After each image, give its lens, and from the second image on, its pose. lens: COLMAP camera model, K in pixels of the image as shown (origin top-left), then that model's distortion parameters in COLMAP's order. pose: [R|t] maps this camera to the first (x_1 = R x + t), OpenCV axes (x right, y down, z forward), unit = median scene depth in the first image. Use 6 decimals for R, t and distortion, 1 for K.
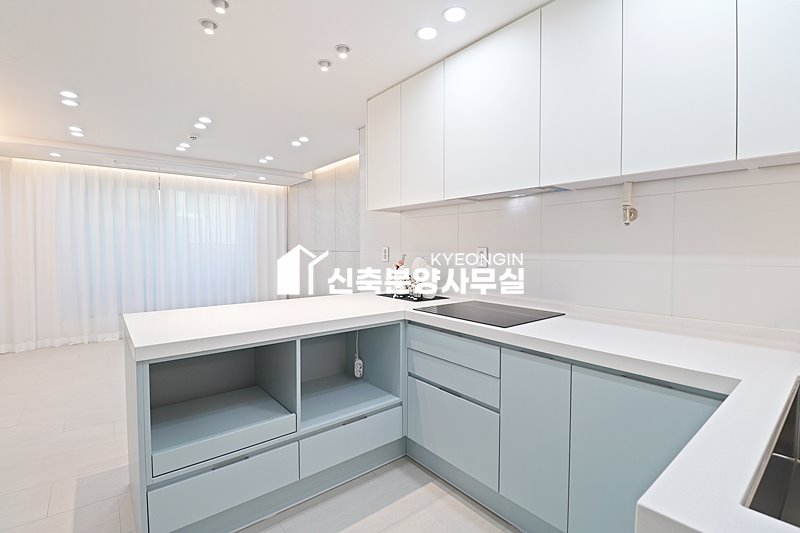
lens RADIAL K [[369.7, 0, 390.7], [0, 369.7, 256.4], [0, 0, 1]] dist [0.004683, -0.013015]
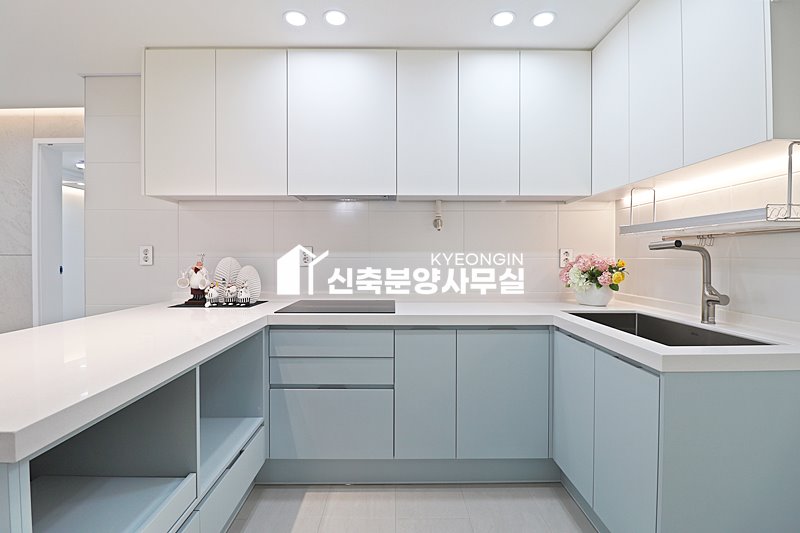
lens RADIAL K [[369.7, 0, 396.9], [0, 369.7, 257.0], [0, 0, 1]] dist [0.004683, -0.013015]
pose [[0.624847, 0.002142, 0.780745, -0.453706], [0.017159, 0.999717, -0.016475, 0.029092], [-0.780559, 0.023691, 0.624633, 0.205299]]
